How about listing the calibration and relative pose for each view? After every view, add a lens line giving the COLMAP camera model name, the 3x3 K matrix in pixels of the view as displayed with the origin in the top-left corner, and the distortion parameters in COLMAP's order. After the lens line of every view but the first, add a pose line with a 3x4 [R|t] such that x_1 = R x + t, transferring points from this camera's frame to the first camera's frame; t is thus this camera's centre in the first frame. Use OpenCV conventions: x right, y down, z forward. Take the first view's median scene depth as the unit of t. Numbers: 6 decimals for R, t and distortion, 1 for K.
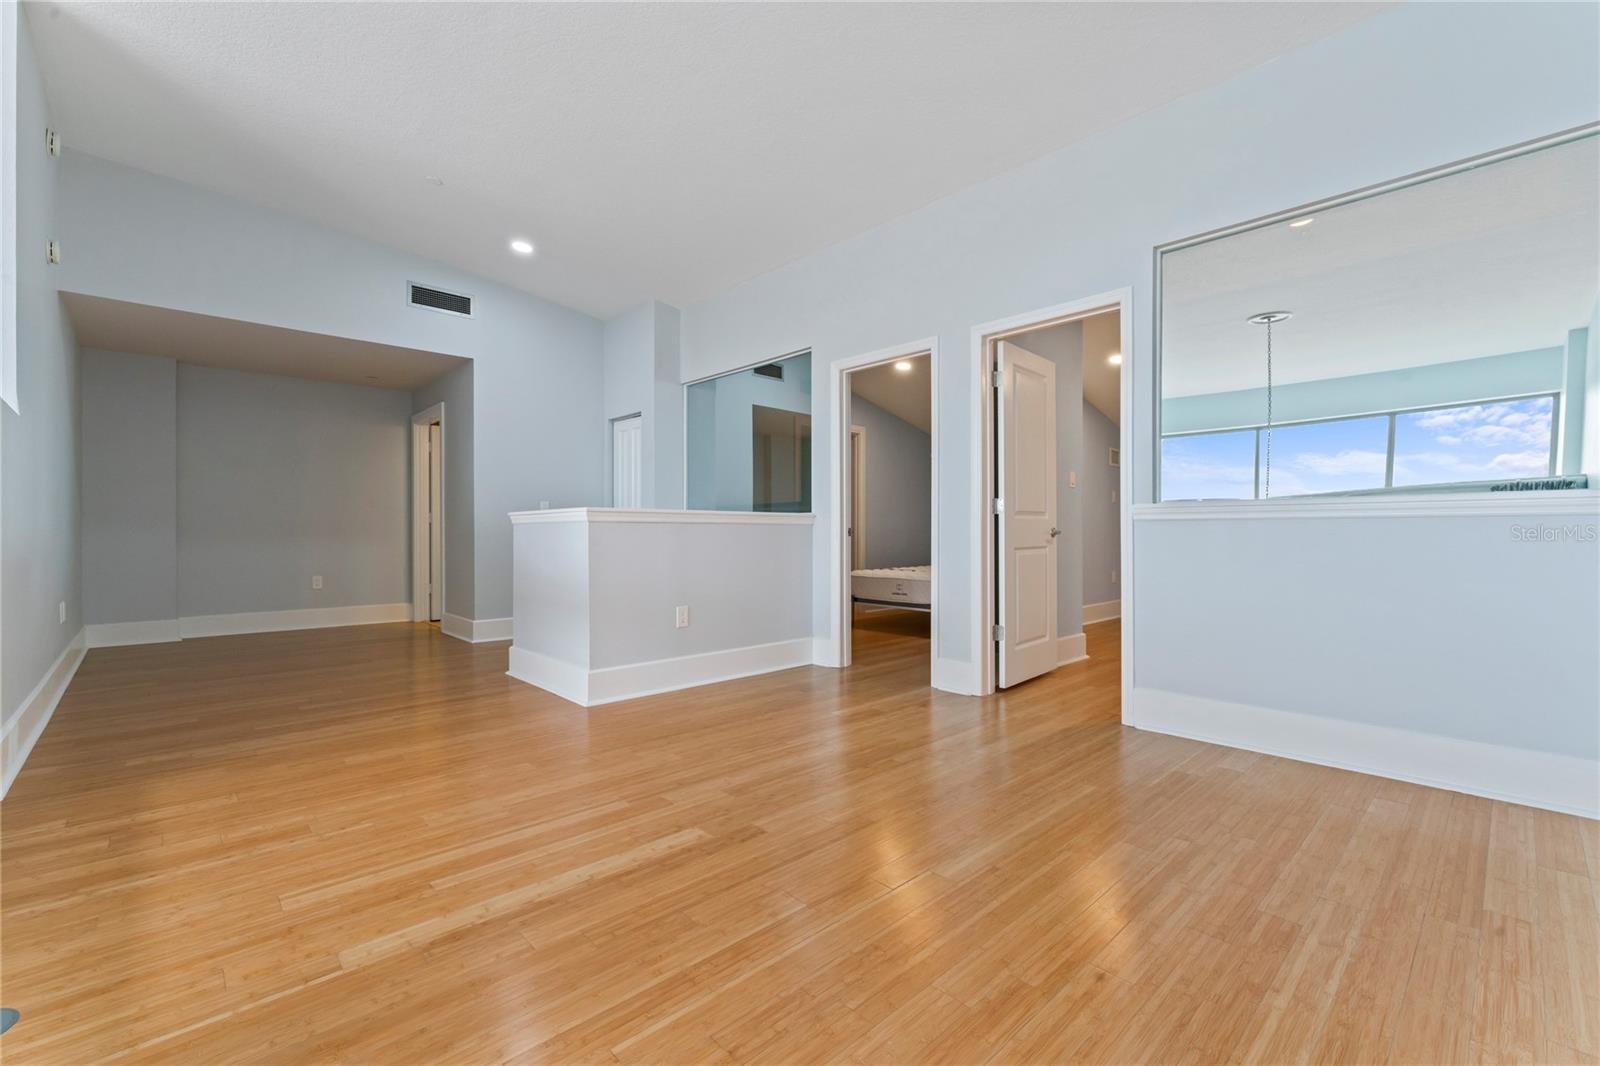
lens RADIAL K [[697.8, 0, 789.3], [0, 697.8, 532.4], [0, 0, 1]] dist [-0.003306, 0.001551]
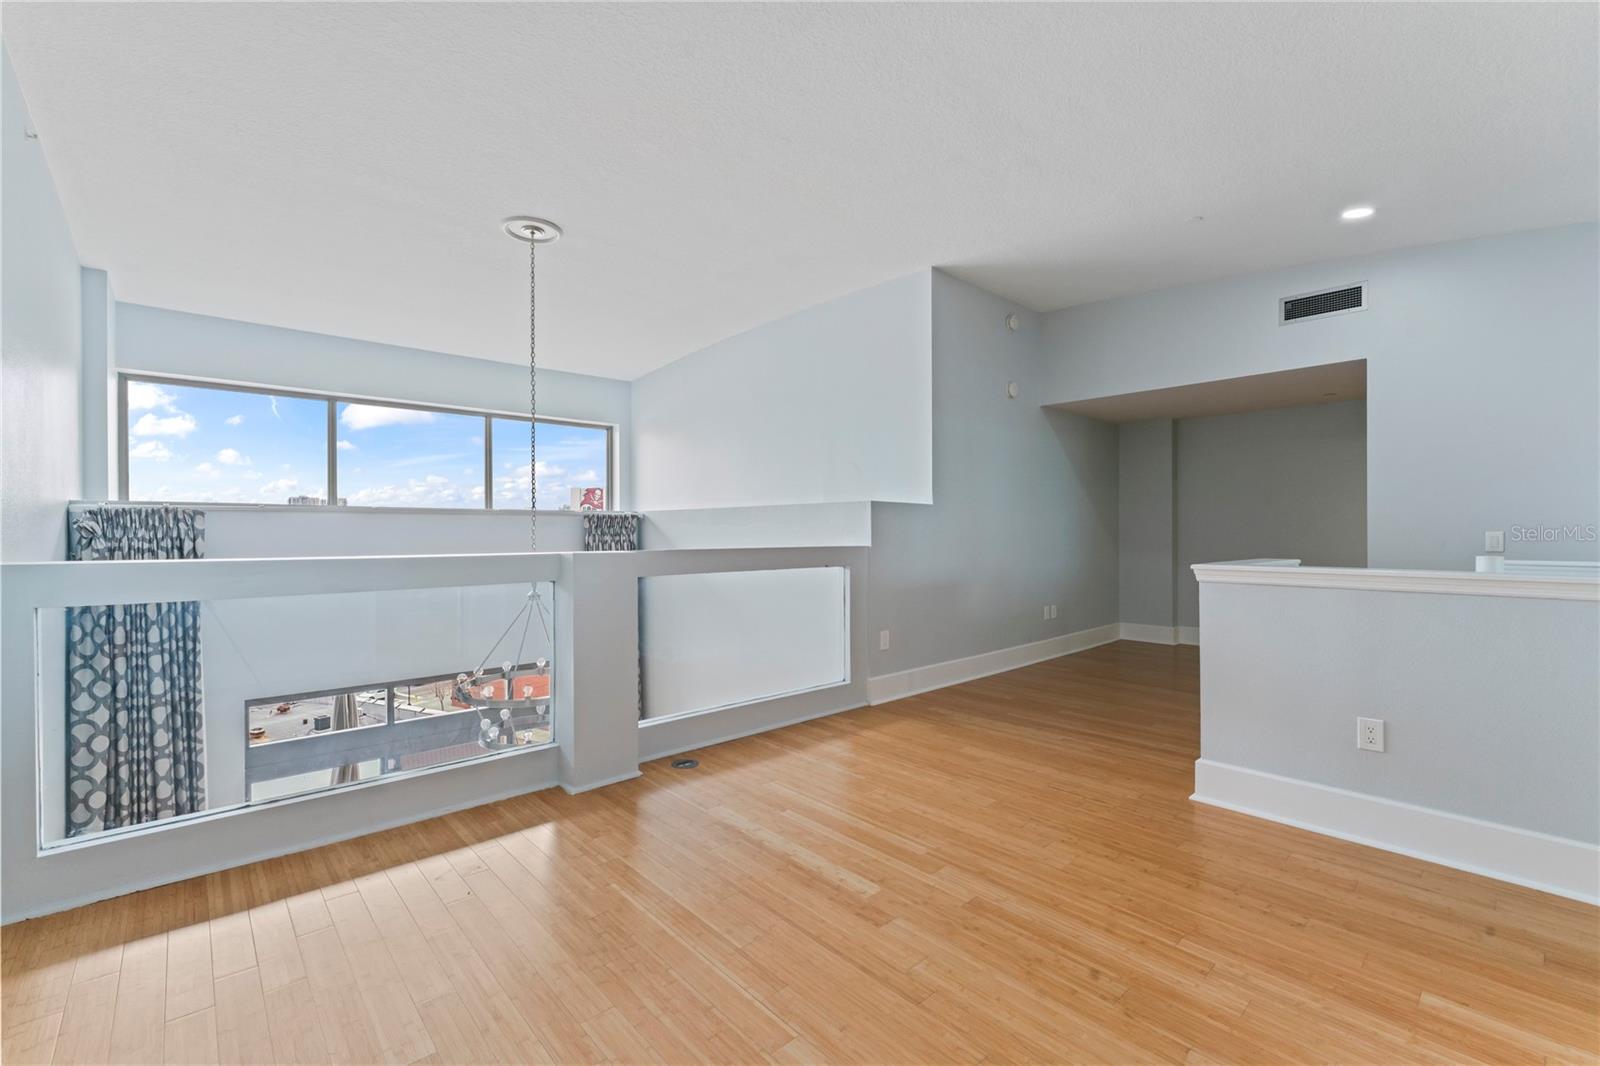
lens RADIAL K [[697.8, 0, 795.5], [0, 697.8, 521.7], [0, 0, 1]] dist [-0.003306, 0.001551]
pose [[-0.035095, -0.008253, -0.999350, 0.860686], [0.005637, 0.999948, -0.008456, -0.124641], [0.999368, -0.005930, -0.035047, 0.814784]]
